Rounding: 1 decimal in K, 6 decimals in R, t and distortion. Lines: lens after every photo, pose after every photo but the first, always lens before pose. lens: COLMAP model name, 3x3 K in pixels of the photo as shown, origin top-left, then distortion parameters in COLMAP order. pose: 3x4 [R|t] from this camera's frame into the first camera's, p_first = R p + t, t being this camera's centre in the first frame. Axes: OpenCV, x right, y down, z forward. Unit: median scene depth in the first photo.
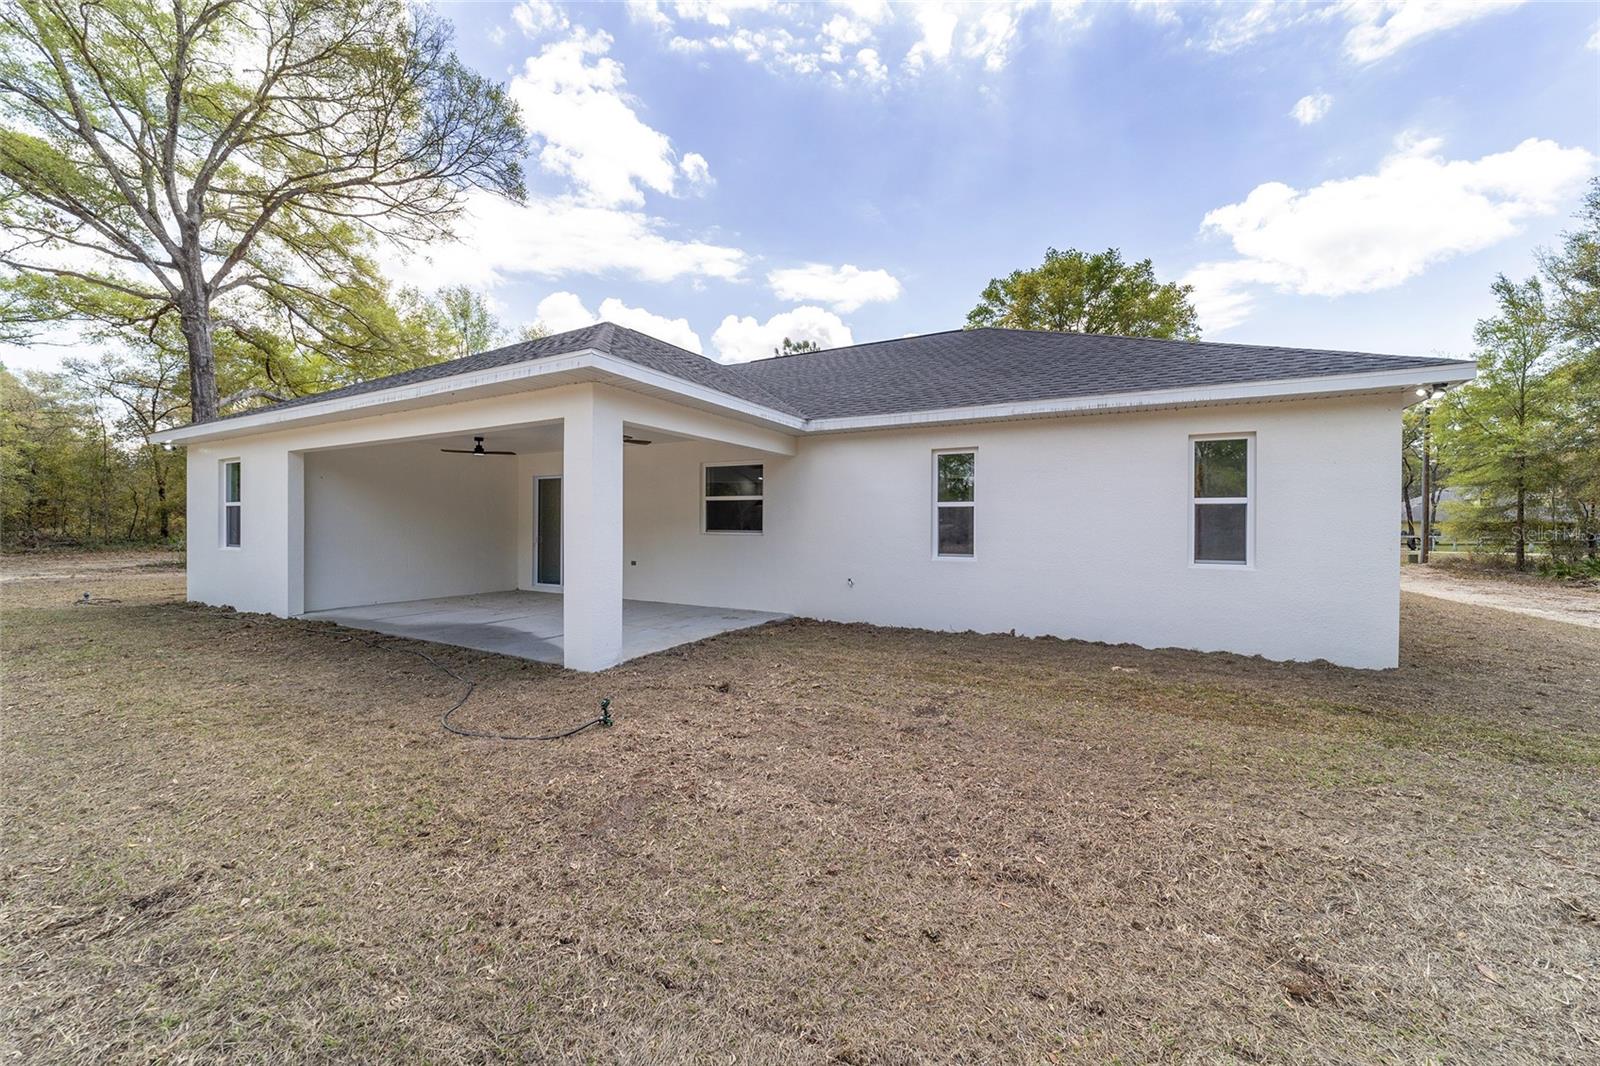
lens RADIAL K [[615.4, 0, 793.9], [0, 615.4, 532.3], [0, 0, 1]] dist [-0.018229, 0.009073]
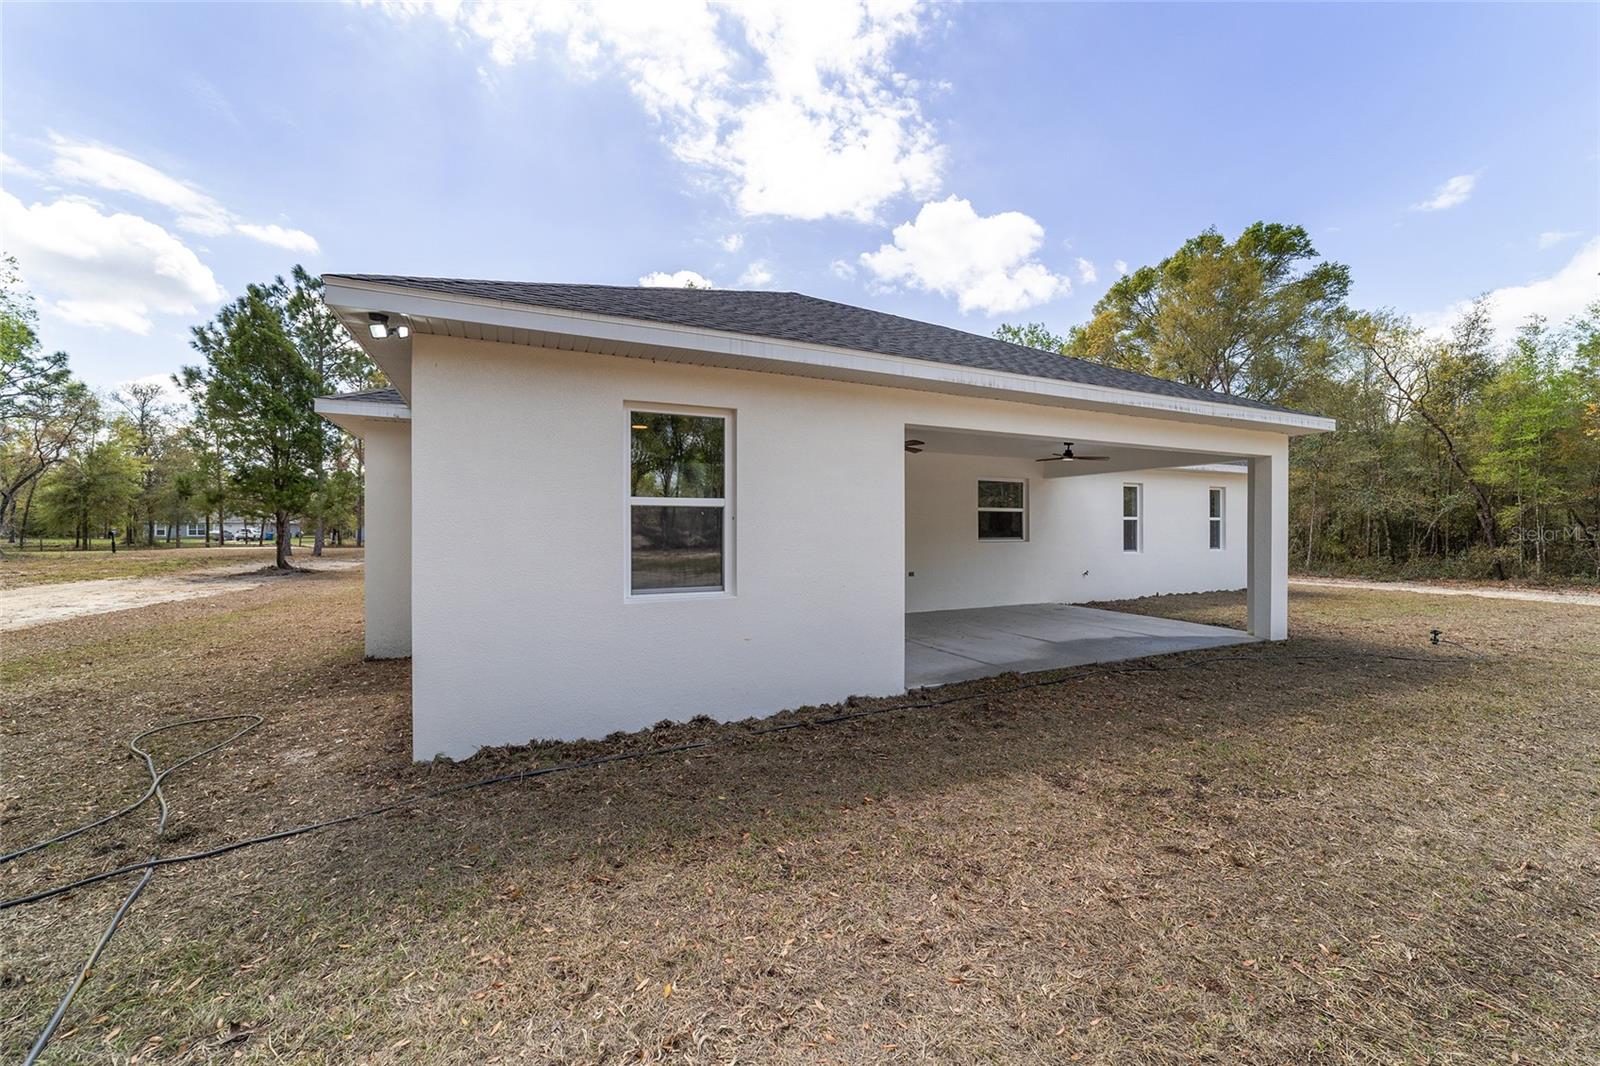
lens RADIAL K [[615.4, 0, 793.9], [0, 615.4, 532.3], [0, 0, 1]] dist [-0.018229, 0.009073]
pose [[0.592186, -0.009961, 0.805740, -1.223659], [0.015110, 0.999885, 0.001256, -0.020365], [-0.805660, 0.011431, 0.592268, 0.623334]]
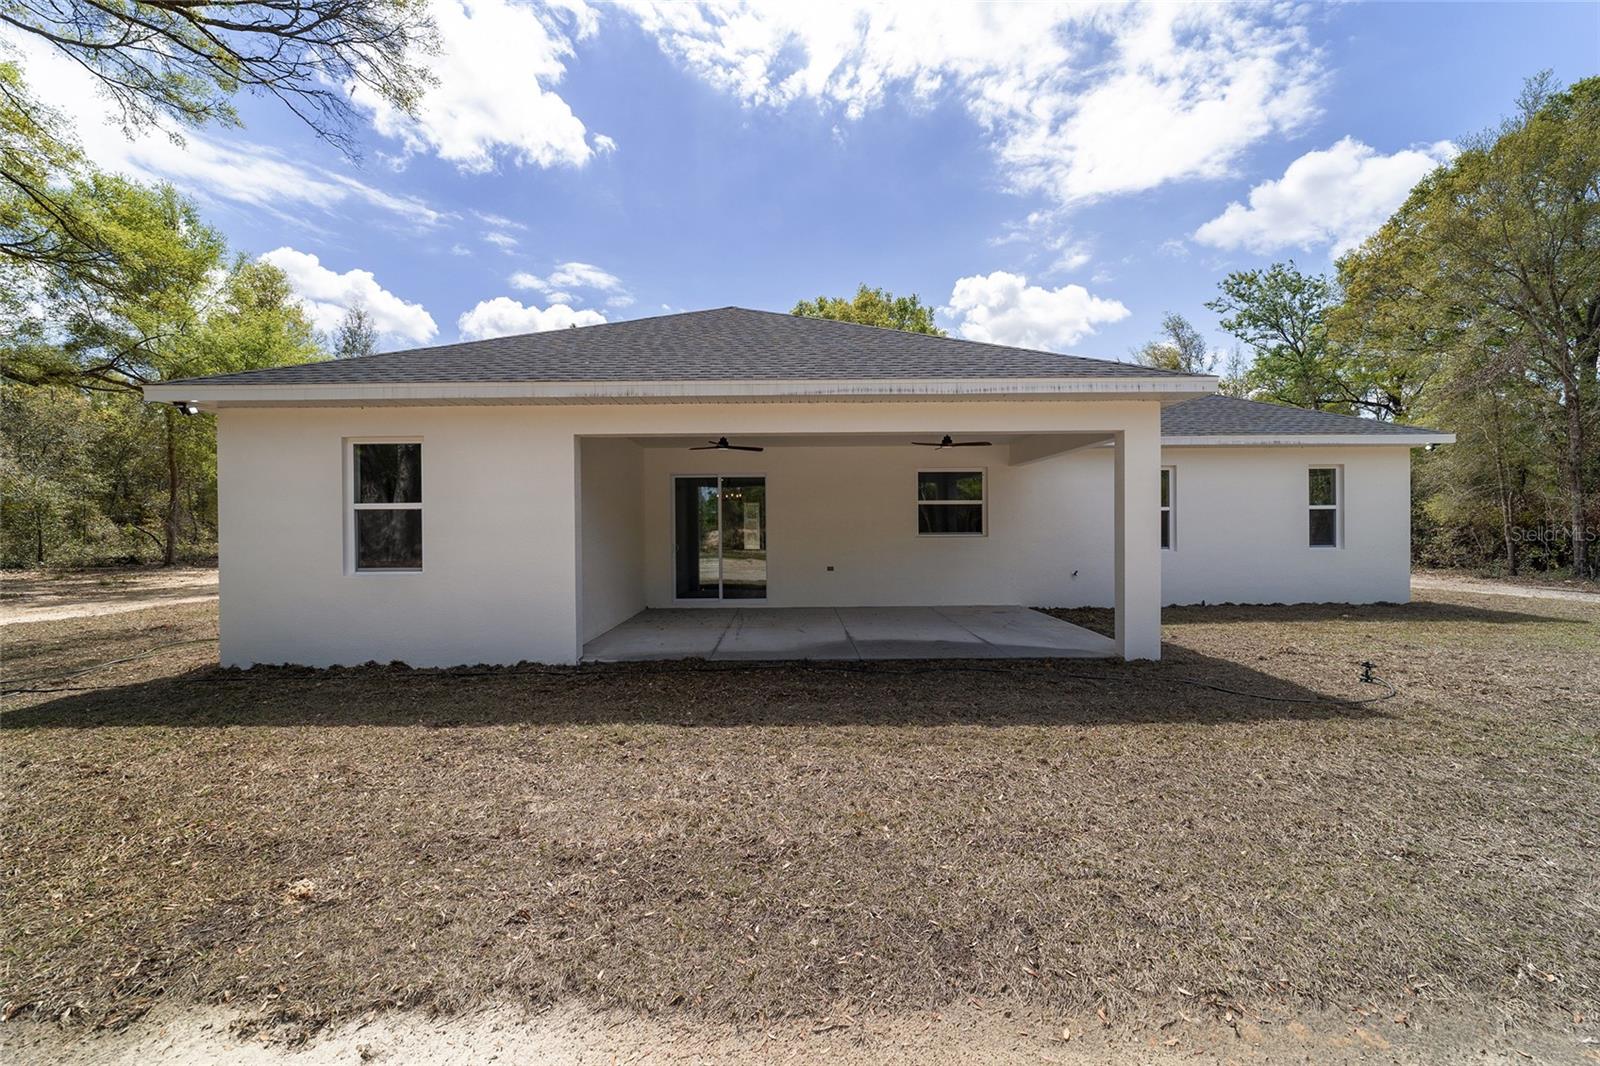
lens RADIAL K [[614.1, 0, 800.0], [0, 614.1, 533.0], [0, 0, 1]] dist [0.001027, 0.008546]
pose [[0.876822, -0.016721, 0.480525, -0.827398], [0.018880, 0.999822, 0.000340, -0.007673], [-0.480445, 0.008774, 0.876981, 0.185621]]
